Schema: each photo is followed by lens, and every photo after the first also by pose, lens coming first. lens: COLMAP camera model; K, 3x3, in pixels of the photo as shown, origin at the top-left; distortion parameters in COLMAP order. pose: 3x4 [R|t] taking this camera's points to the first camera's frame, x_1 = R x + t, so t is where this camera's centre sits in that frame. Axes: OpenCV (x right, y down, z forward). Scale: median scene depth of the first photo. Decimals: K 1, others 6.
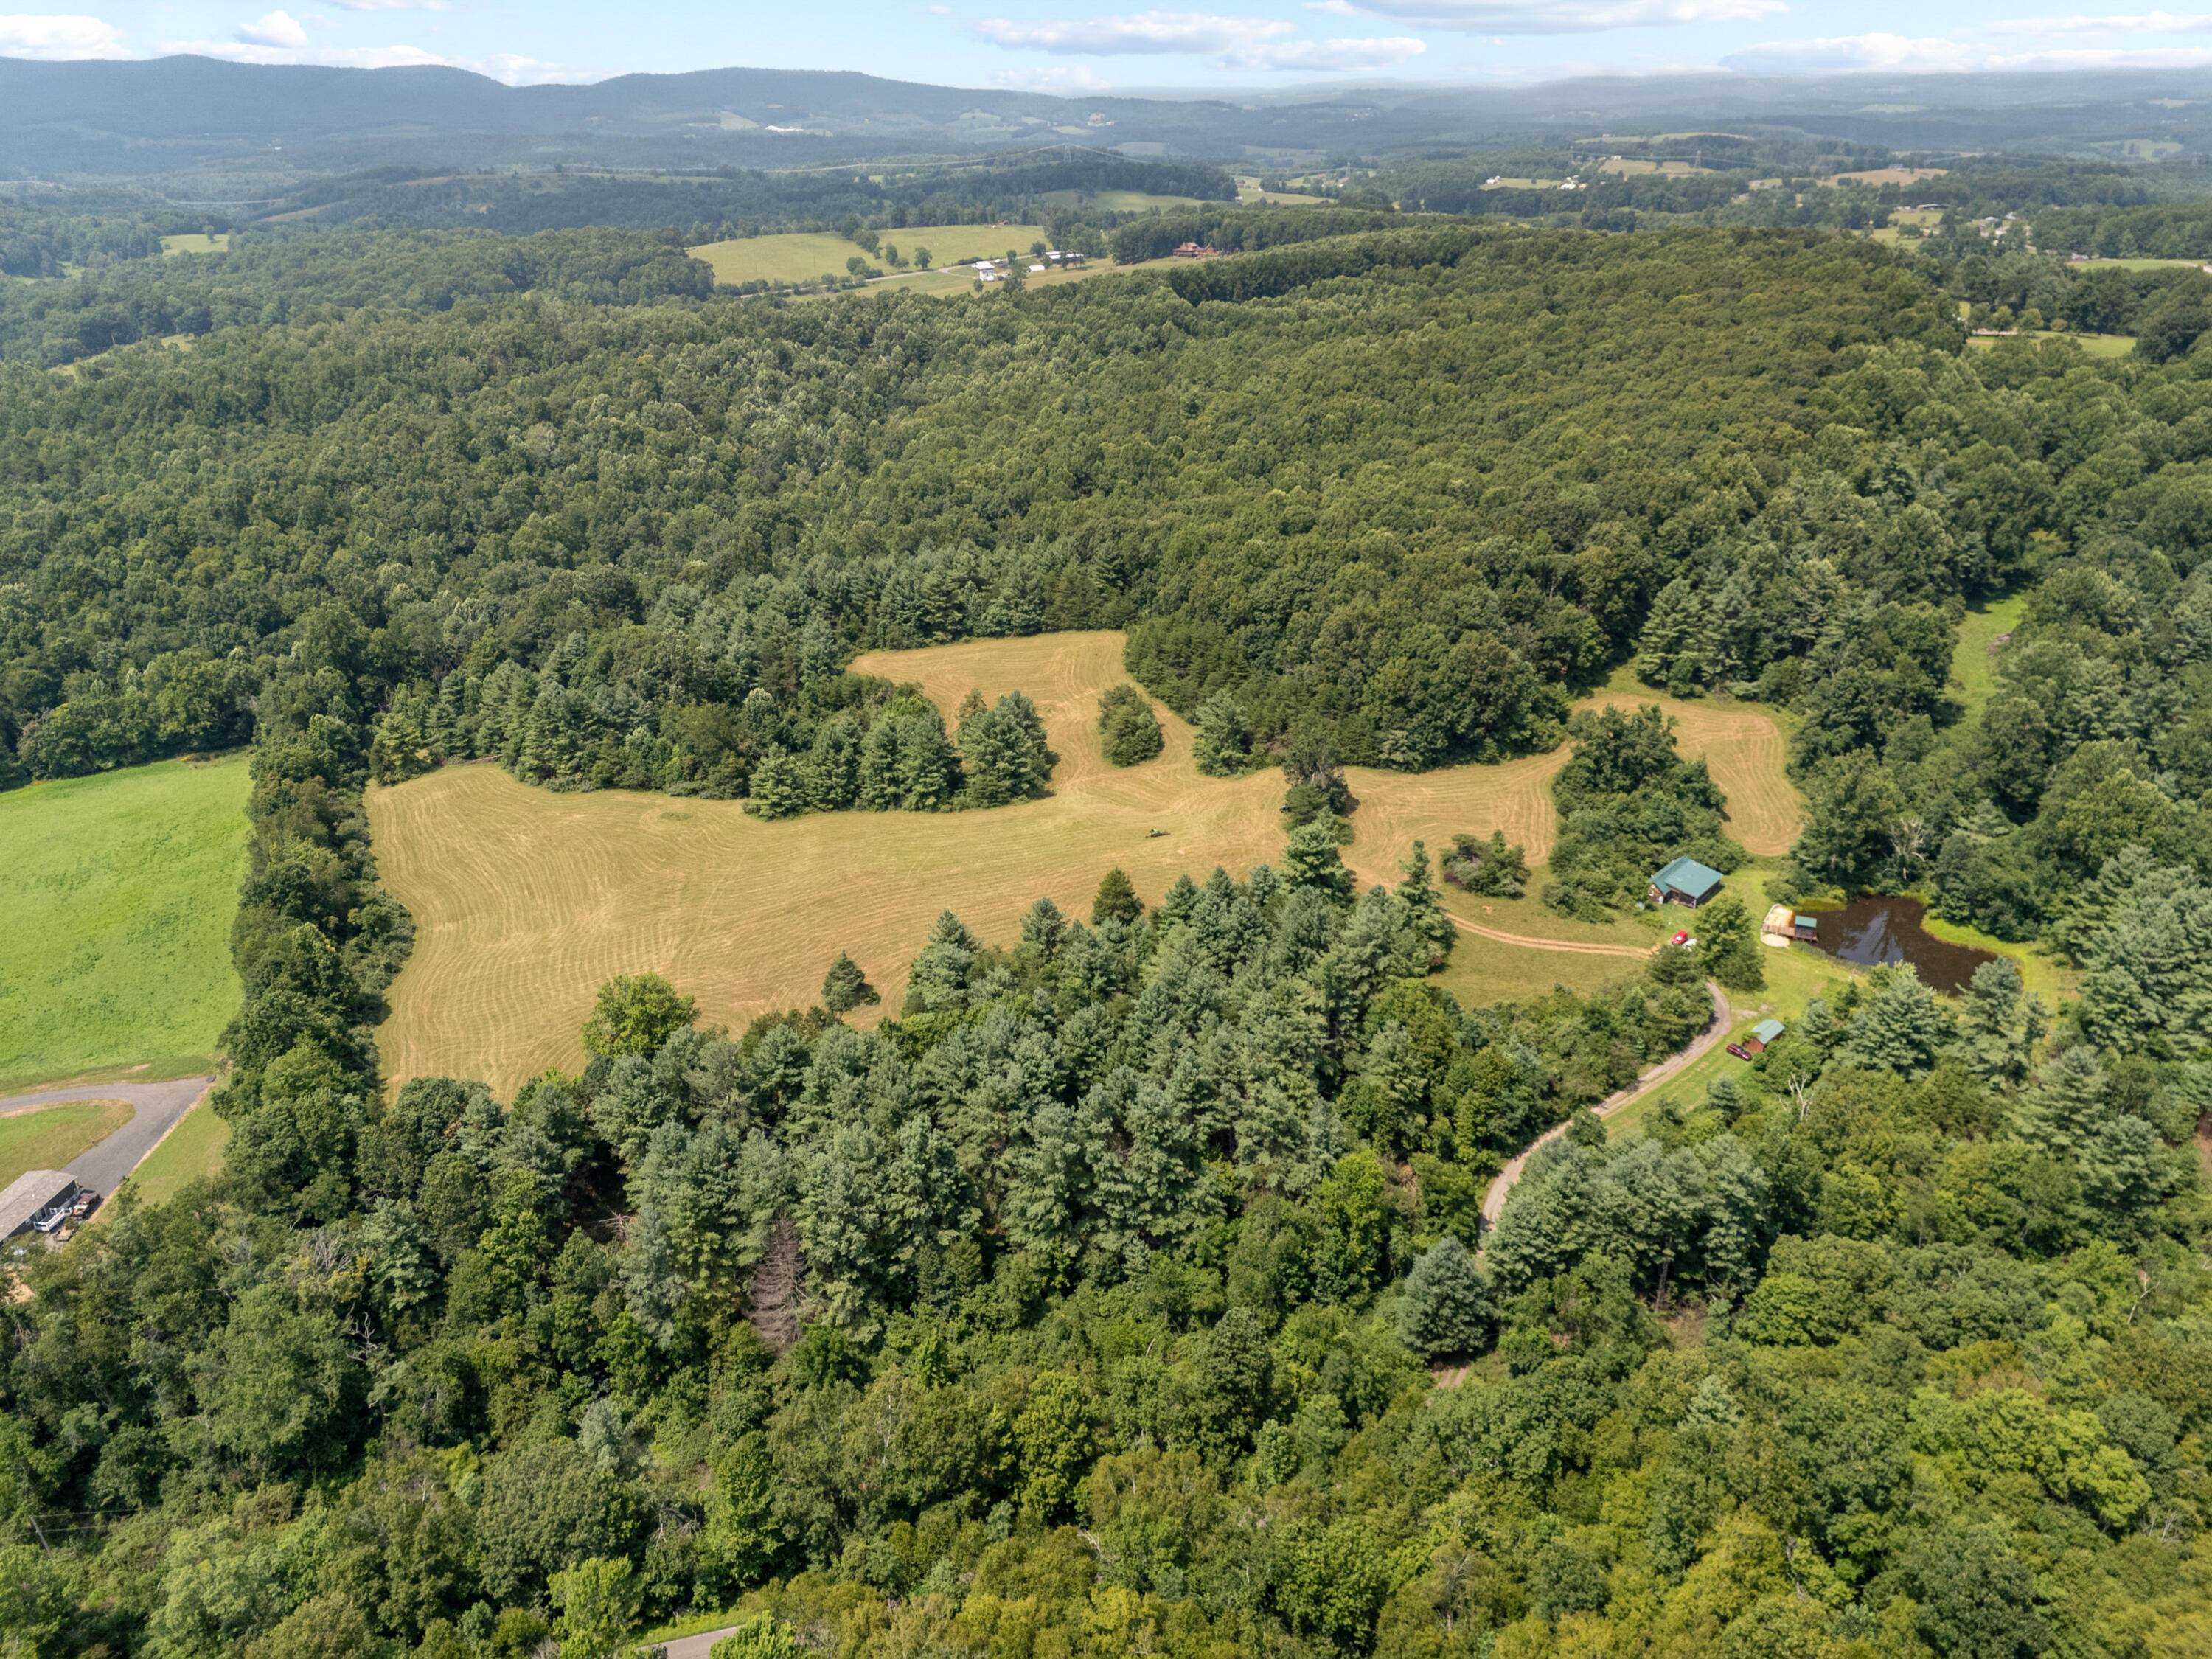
lens RADIAL K [[1631.5, 0, 1110.5], [0, 1631.5, 816.1], [0, 0, 1]] dist [0.045089, -0.033675]
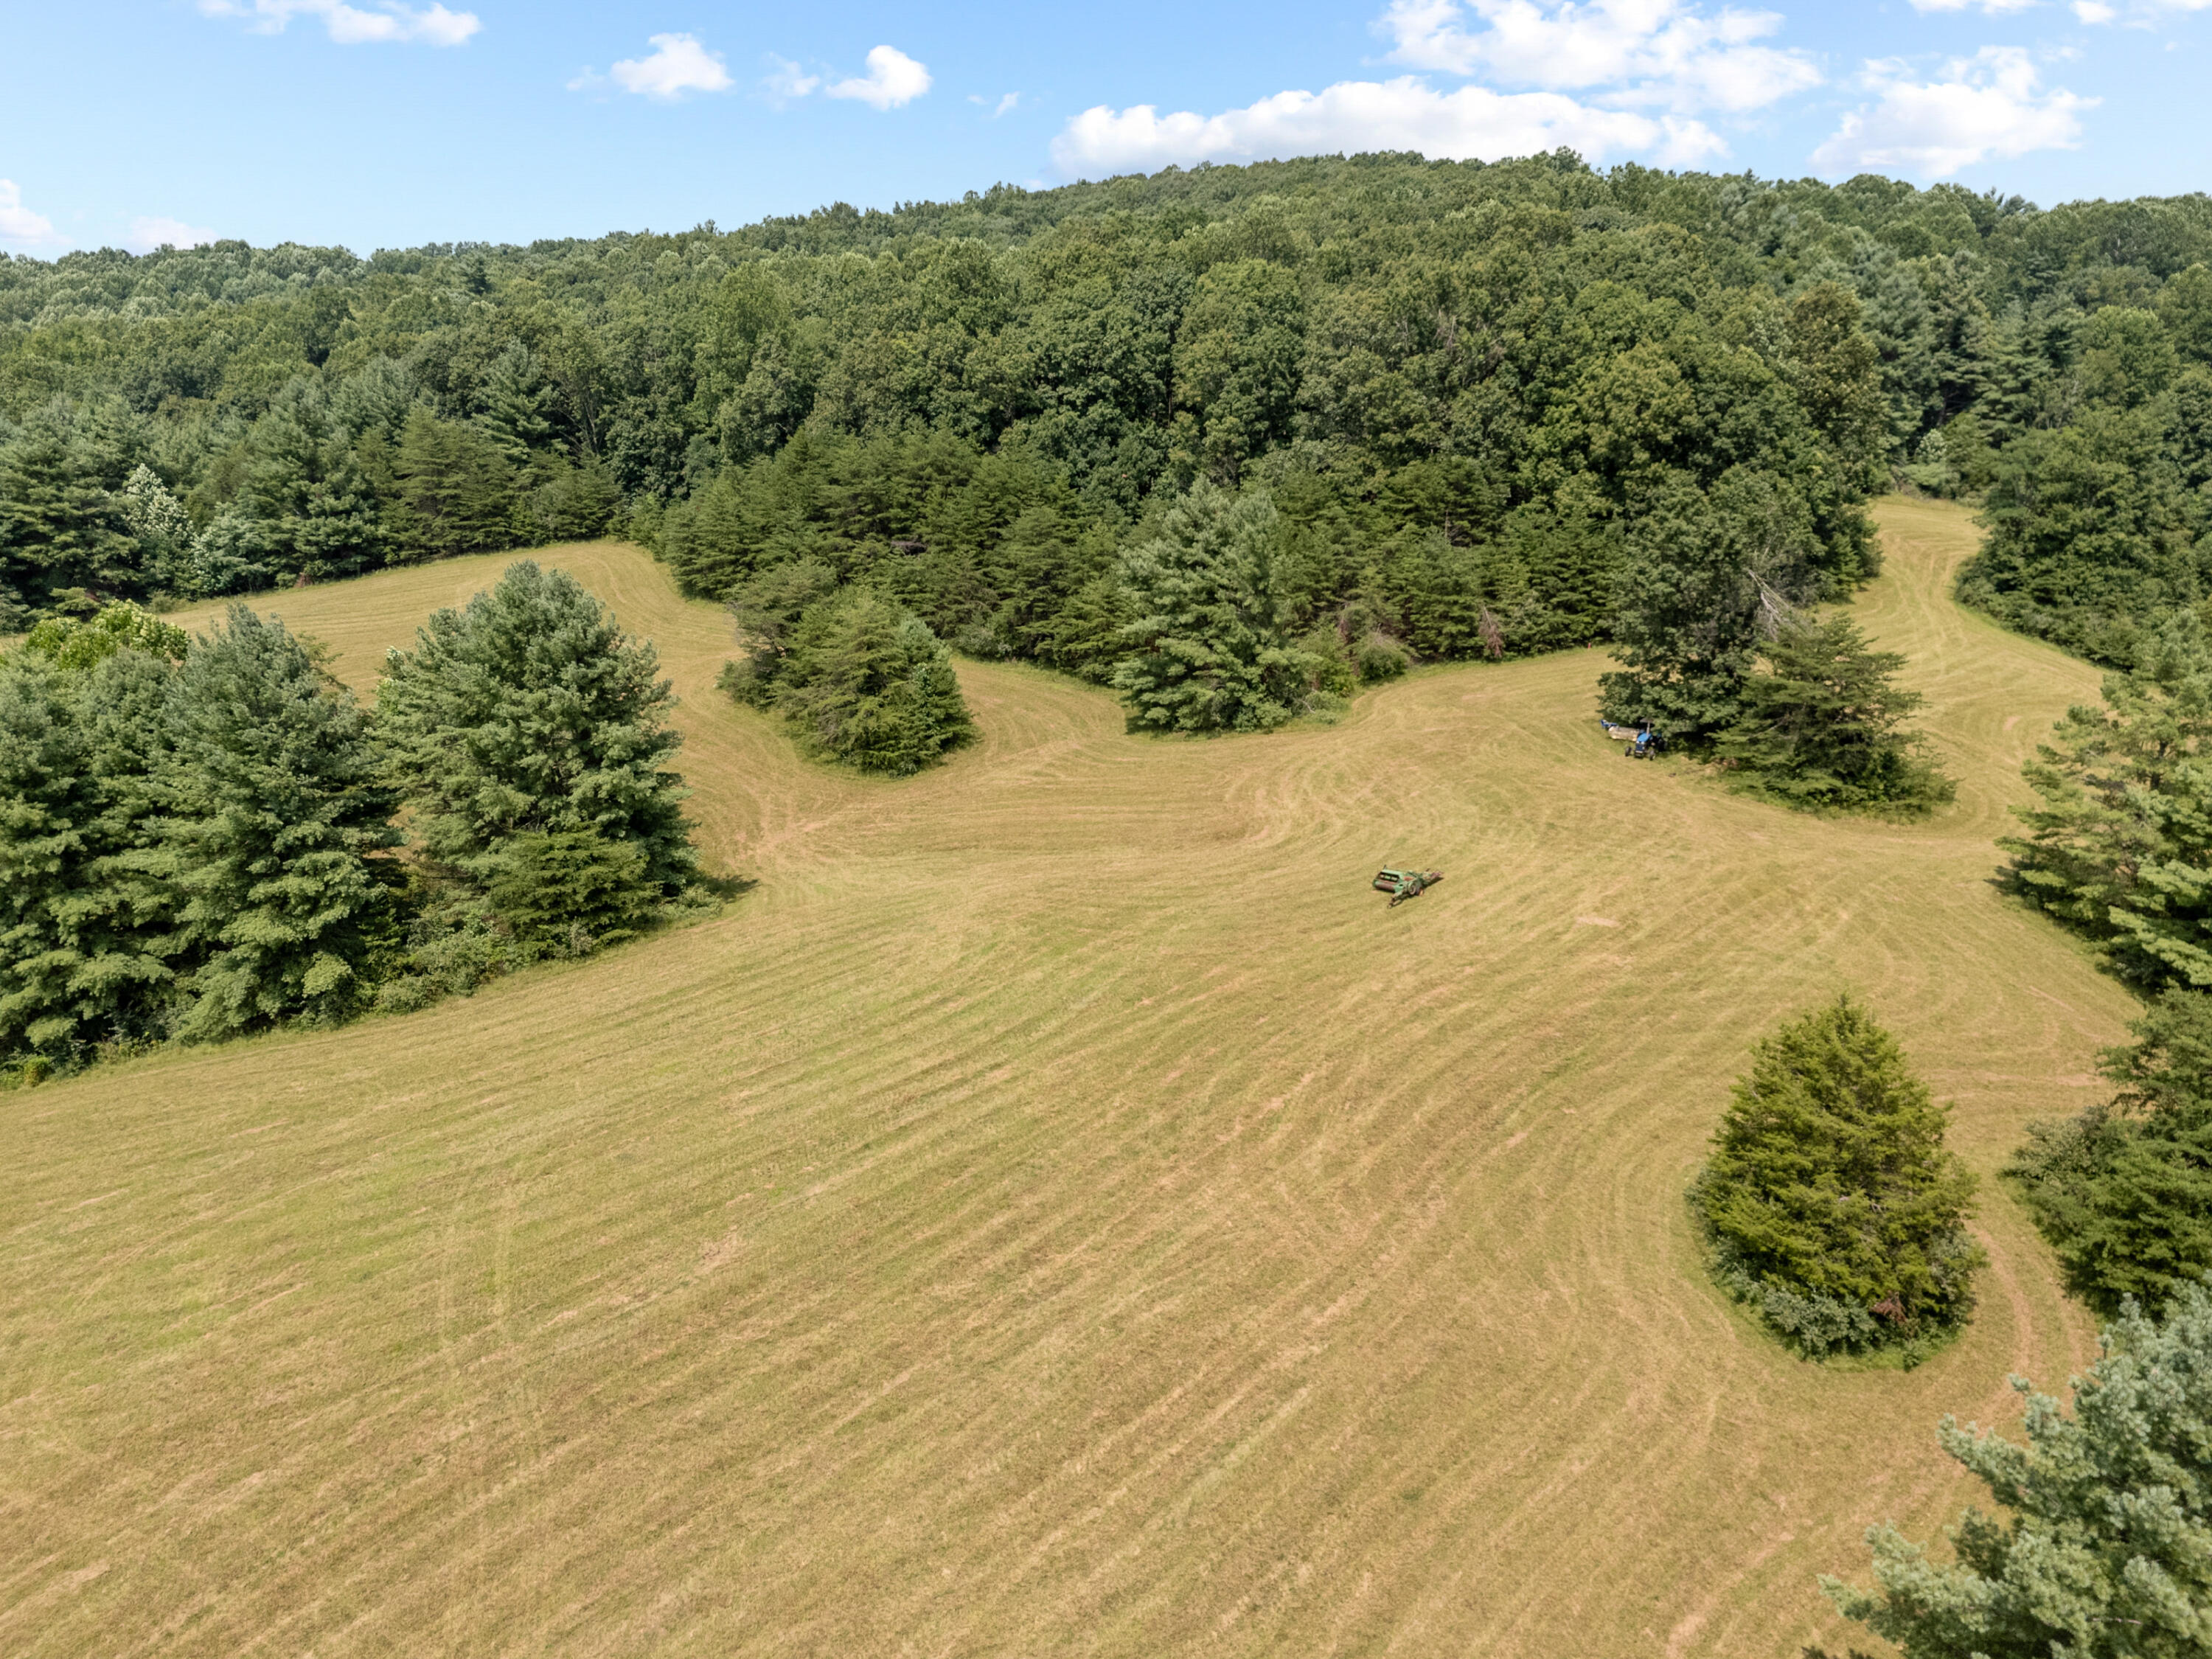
lens RADIAL K [[1631.5, 0, 1118.4], [0, 1631.5, 826.0], [0, 0, 1]] dist [0.045089, -0.033675]
pose [[0.849506, -0.154004, 0.504601, -0.143310], [0.207321, 0.976950, -0.050865, 0.005842], [-0.485136, 0.147825, 0.861853, 0.830509]]
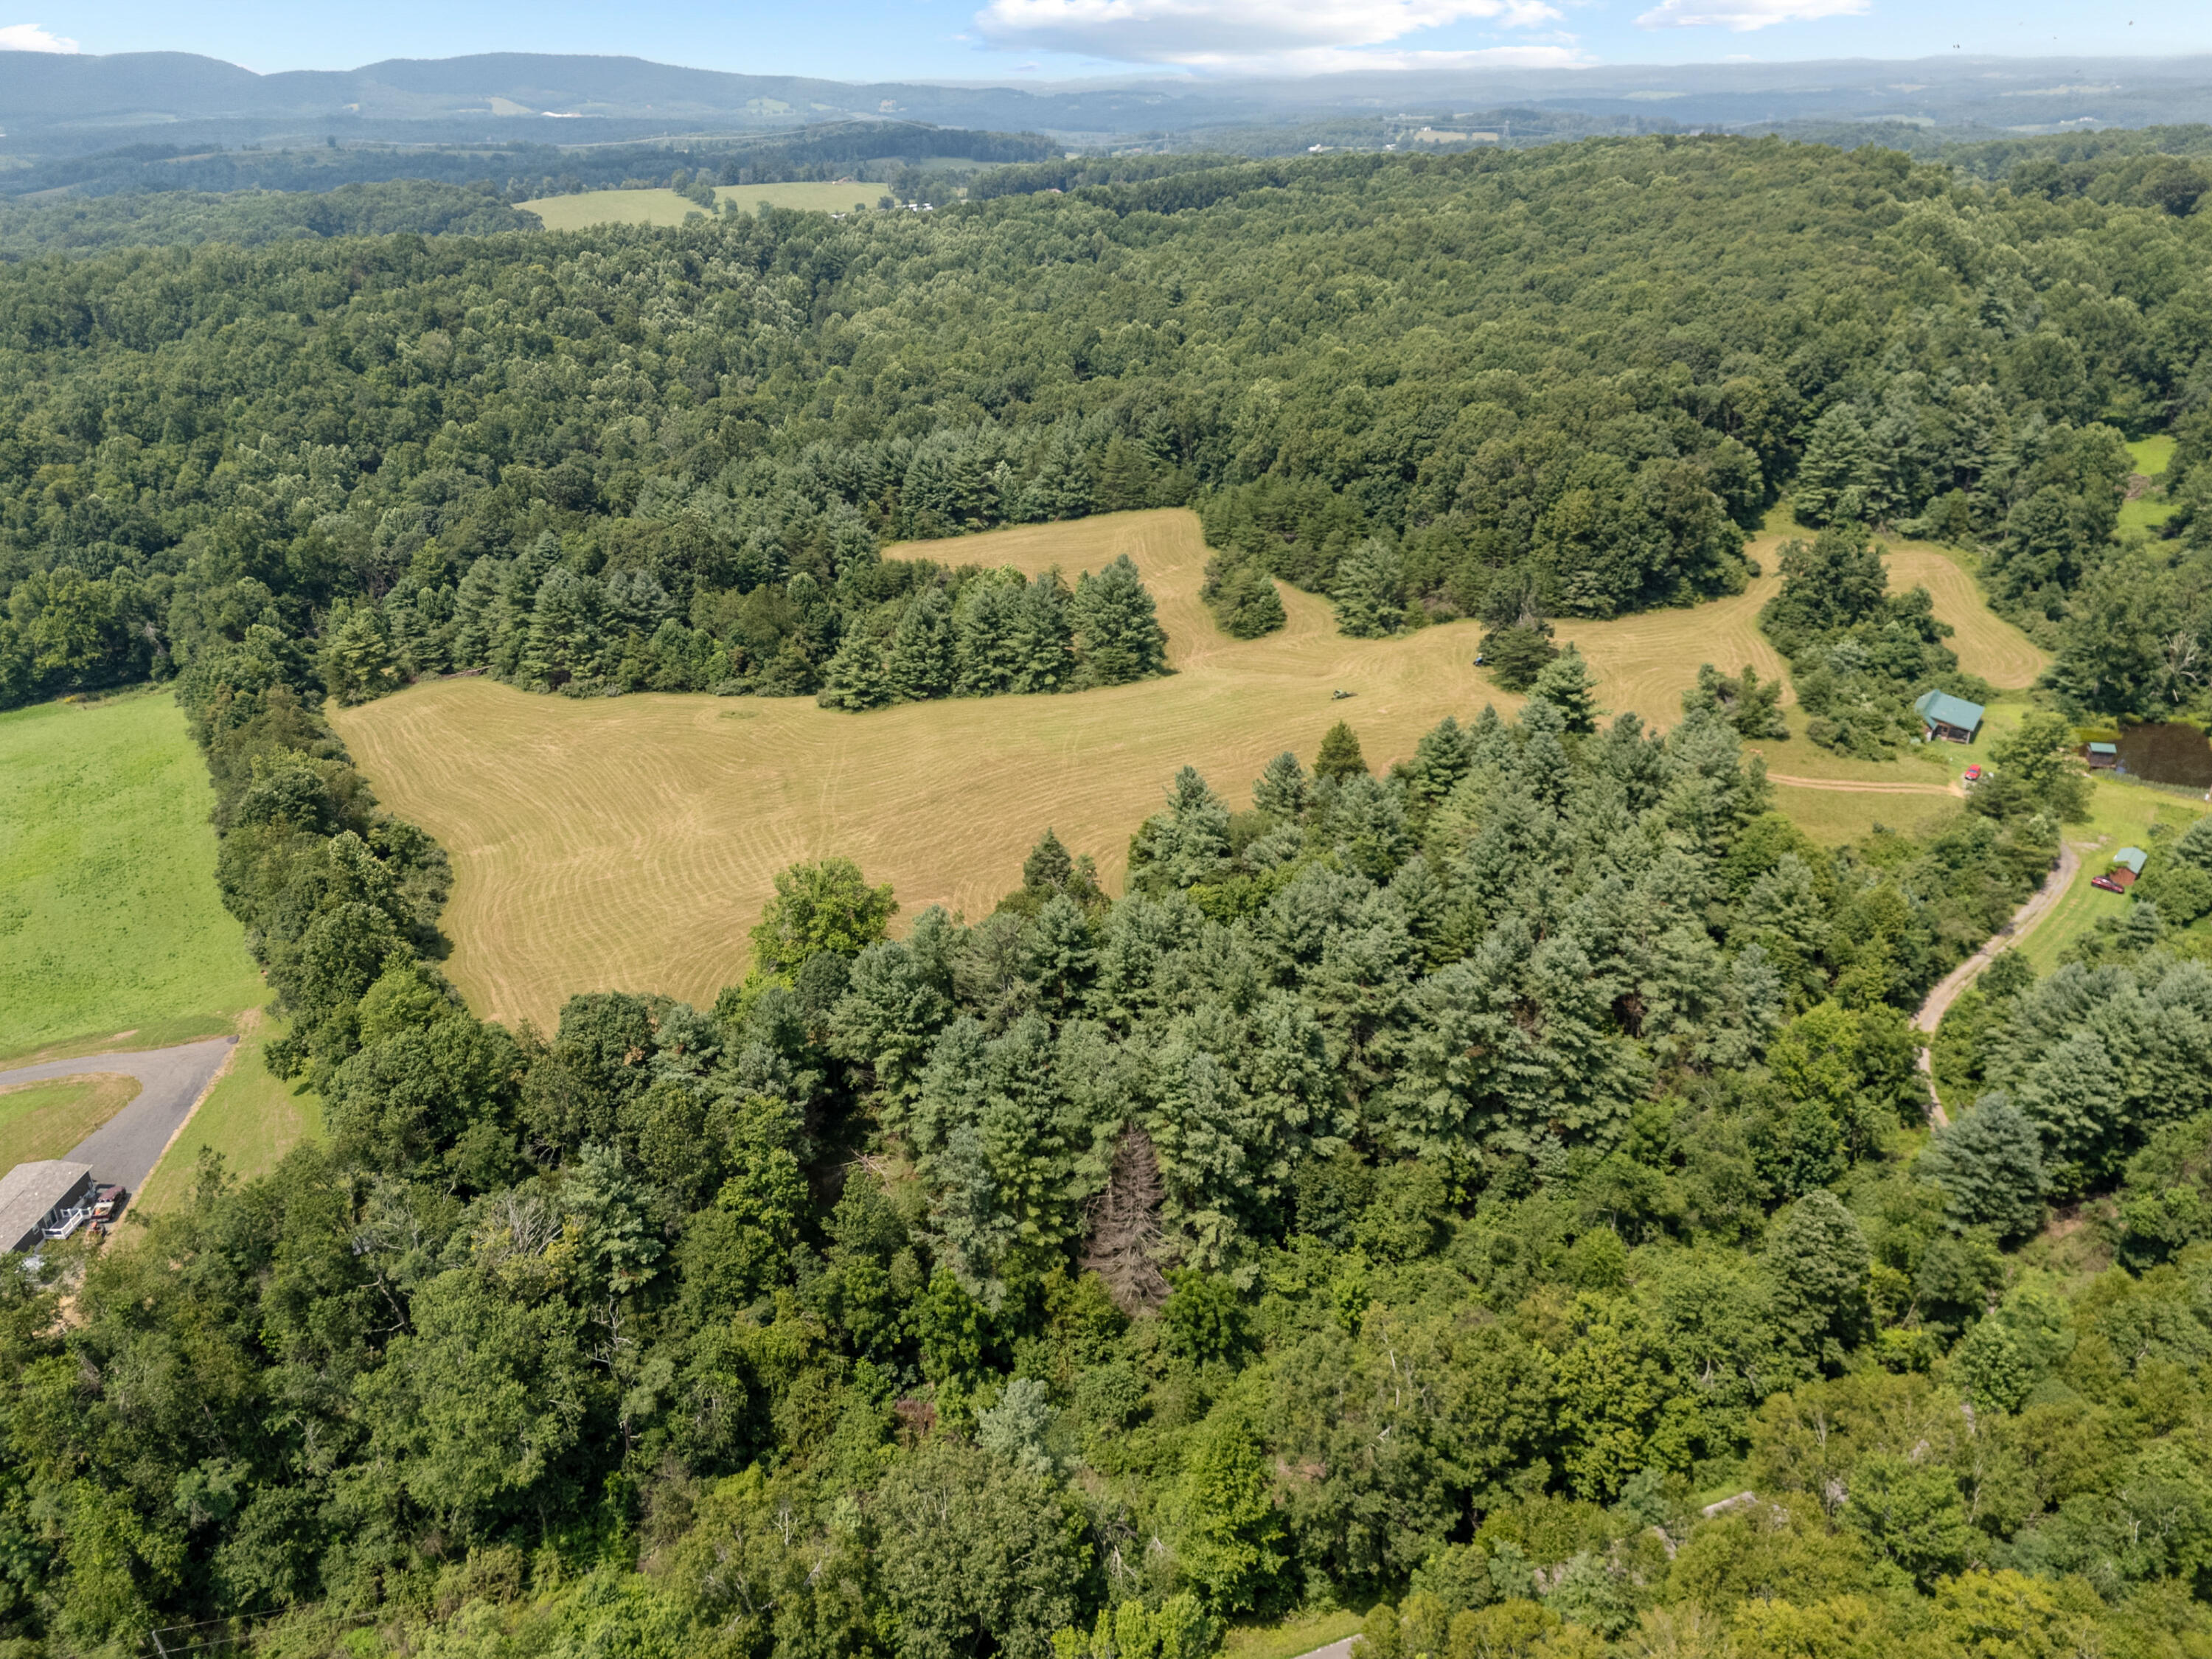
lens RADIAL K [[1631.5, 0, 1103.6], [0, 1631.5, 829.8], [0, 0, 1]] dist [0.045089, -0.033675]
pose [[0.992711, -0.054958, 0.107261, -0.197083], [0.054071, 0.998475, 0.011157, 0.067199], [-0.107711, -0.005275, 0.994168, 0.176773]]
